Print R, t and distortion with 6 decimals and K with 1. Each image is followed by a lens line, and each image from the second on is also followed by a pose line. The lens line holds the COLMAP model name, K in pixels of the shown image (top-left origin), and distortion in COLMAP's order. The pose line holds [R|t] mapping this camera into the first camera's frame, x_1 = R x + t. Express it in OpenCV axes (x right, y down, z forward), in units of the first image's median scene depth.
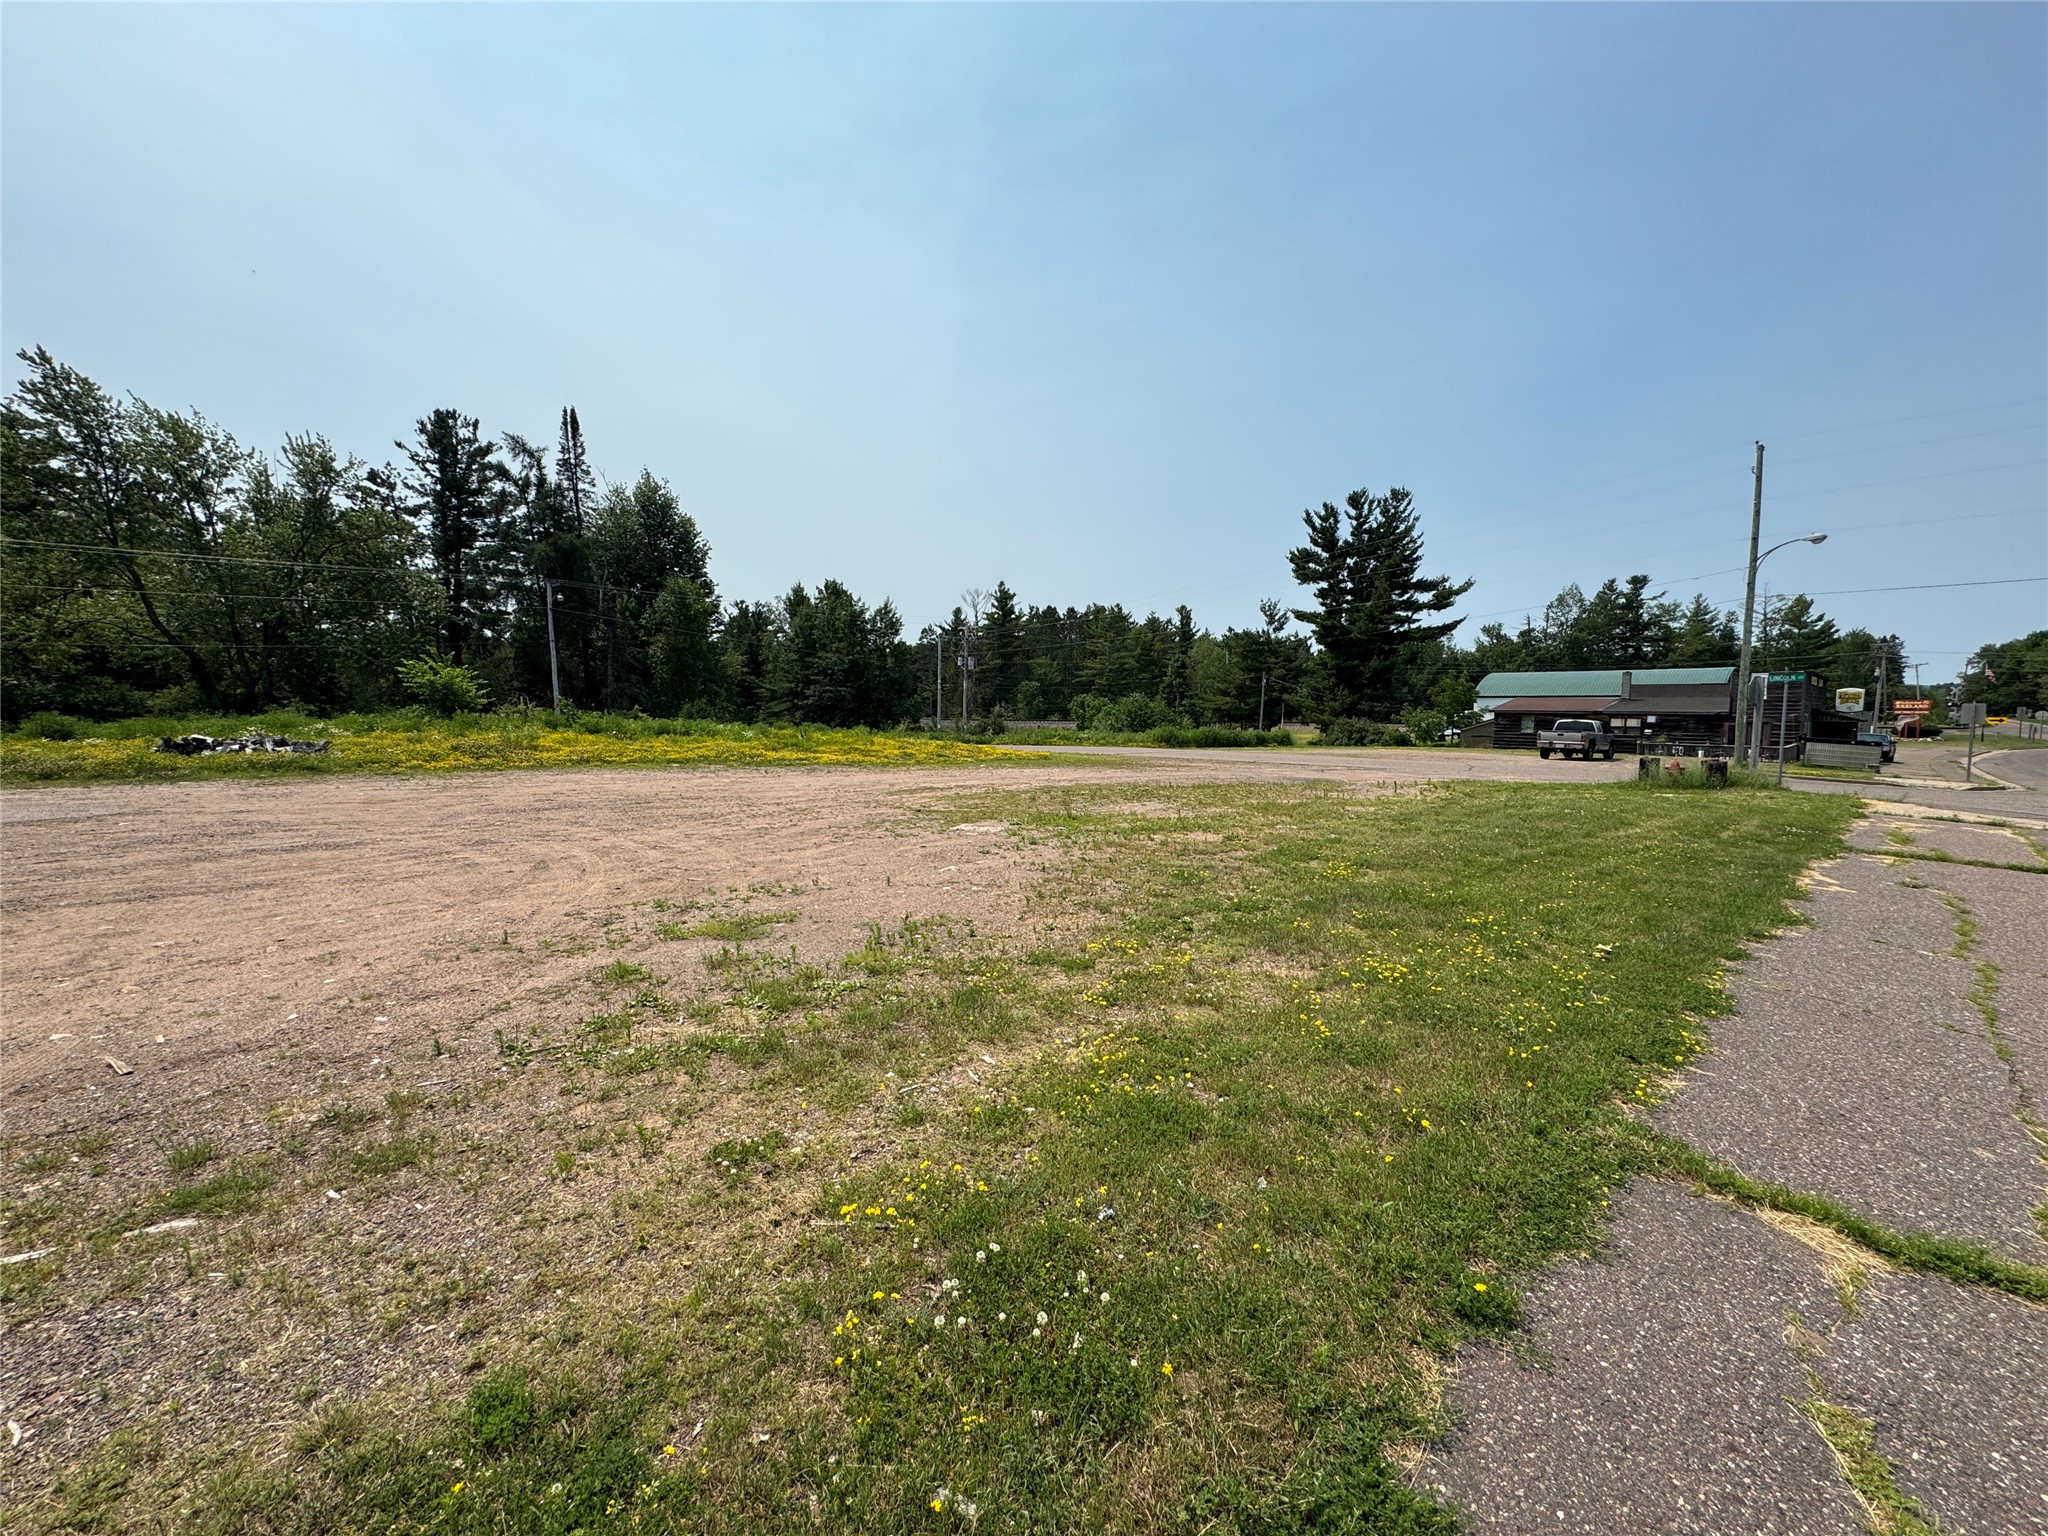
lens RADIAL K [[812.4, 0, 1022.5], [0, 812.4, 767.8], [0, 0, 1]] dist [-0.001778, 0.000304]
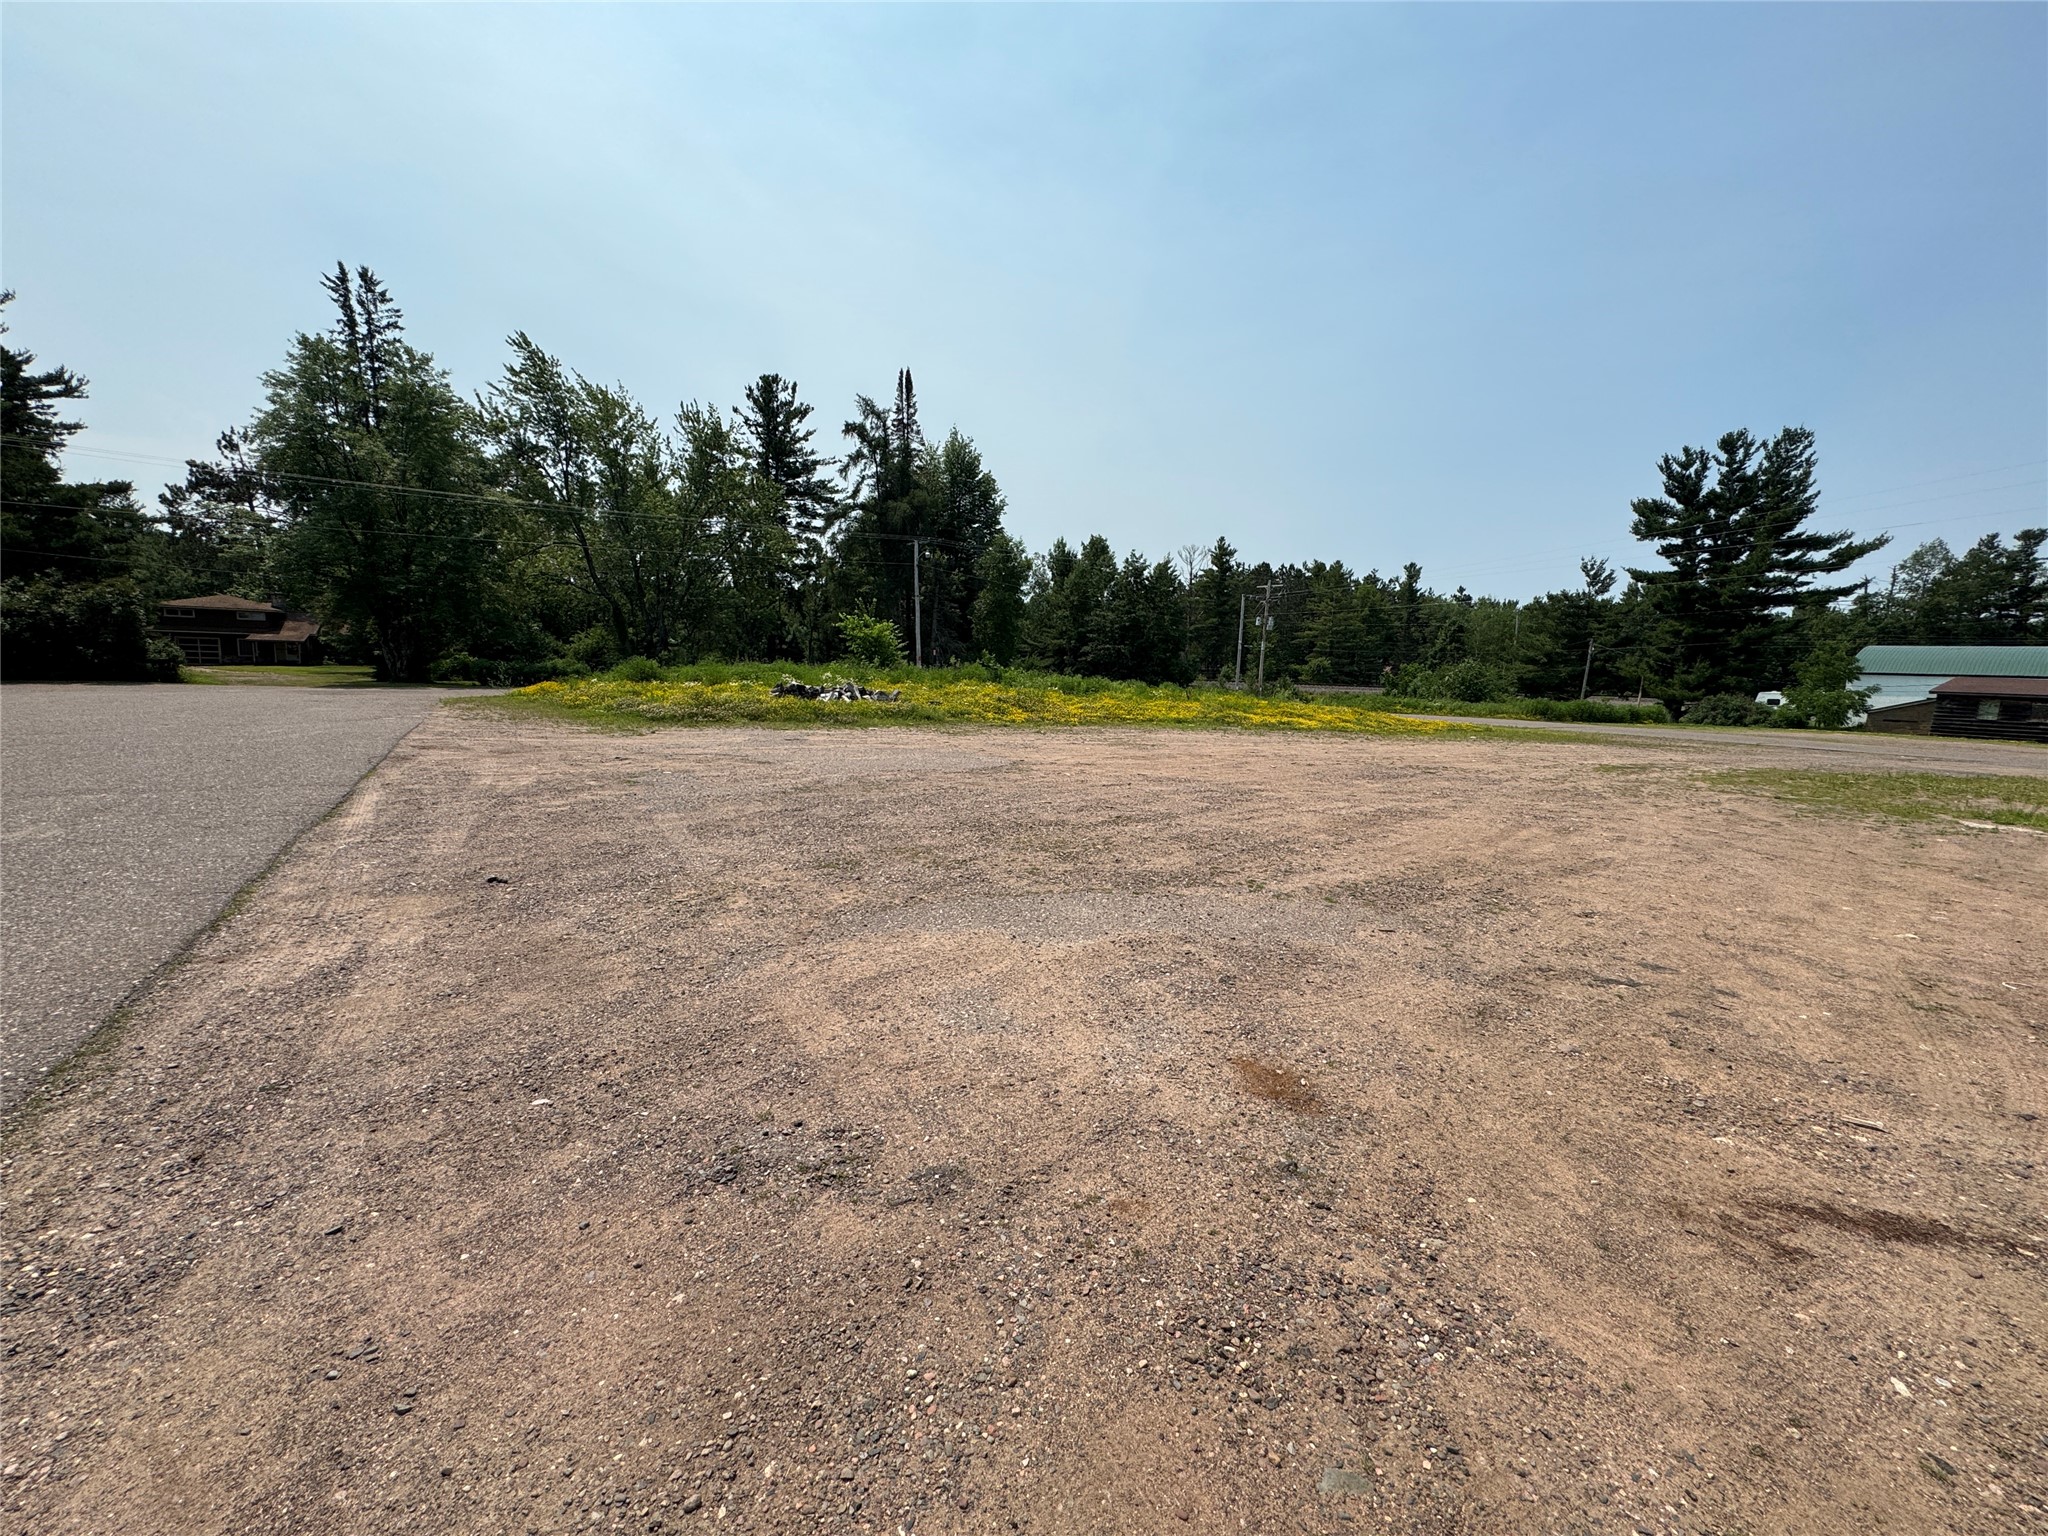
lens RADIAL K [[812.3, 0, 1022.9], [0, 812.3, 768.4], [0, 0, 1]] dist [-0.002168, 0.000243]
pose [[0.982214, 0.050497, -0.180845, -0.662540], [-0.040849, 0.997556, 0.056685, 0.002077], [0.183266, -0.048289, 0.981877, -0.044219]]
